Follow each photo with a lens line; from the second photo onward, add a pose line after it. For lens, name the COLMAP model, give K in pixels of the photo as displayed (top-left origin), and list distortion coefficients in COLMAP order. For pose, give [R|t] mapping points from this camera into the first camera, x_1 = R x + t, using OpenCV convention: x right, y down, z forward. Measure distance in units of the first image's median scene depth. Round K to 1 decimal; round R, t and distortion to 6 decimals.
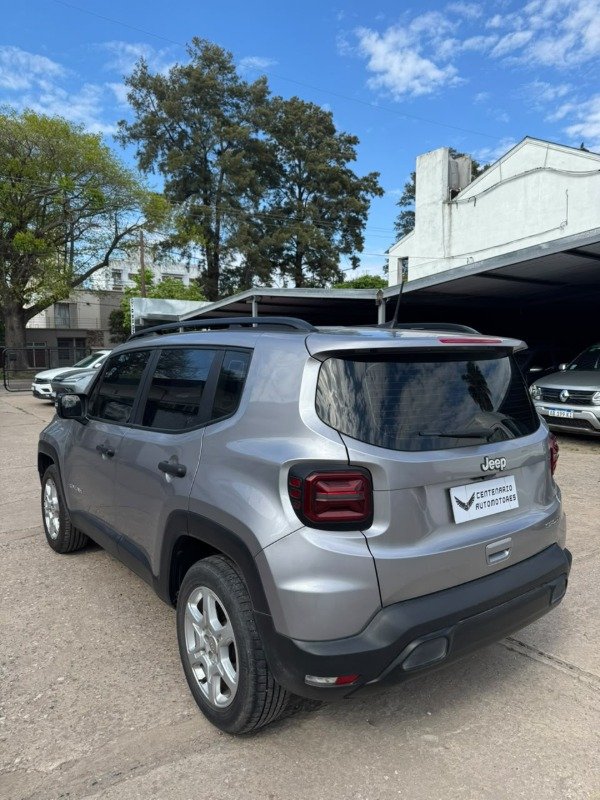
lens RADIAL K [[563.6, 0, 300.7], [0, 563.6, 395.6], [0, 0, 1]] dist [0.048073, -0.064954]
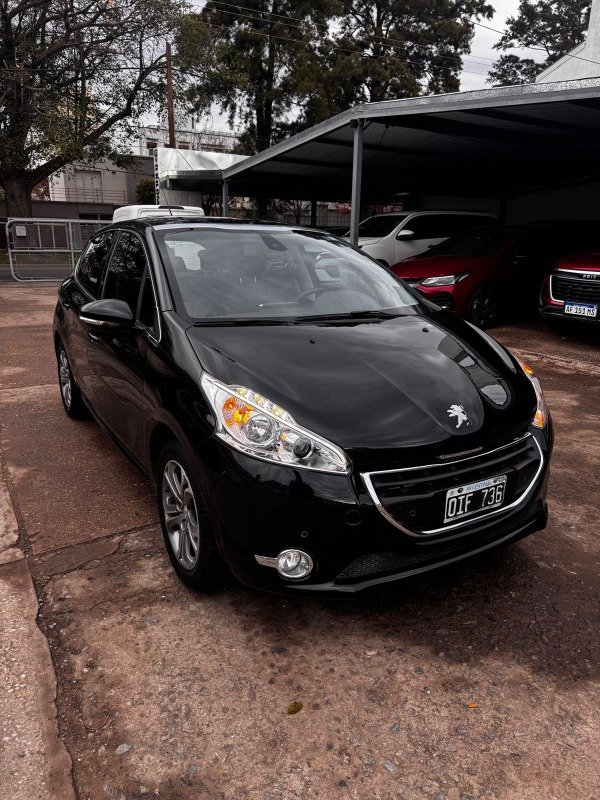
lens RADIAL K [[563.6, 0, 293.1], [0, 563.6, 402.1], [0, 0, 1]] dist [0.048073, -0.064954]
pose [[0.996051, 0.045271, -0.076380, -0.038141], [-0.029014, 0.978981, 0.201878, -0.007942], [0.083914, -0.198864, 0.976428, 0.166033]]
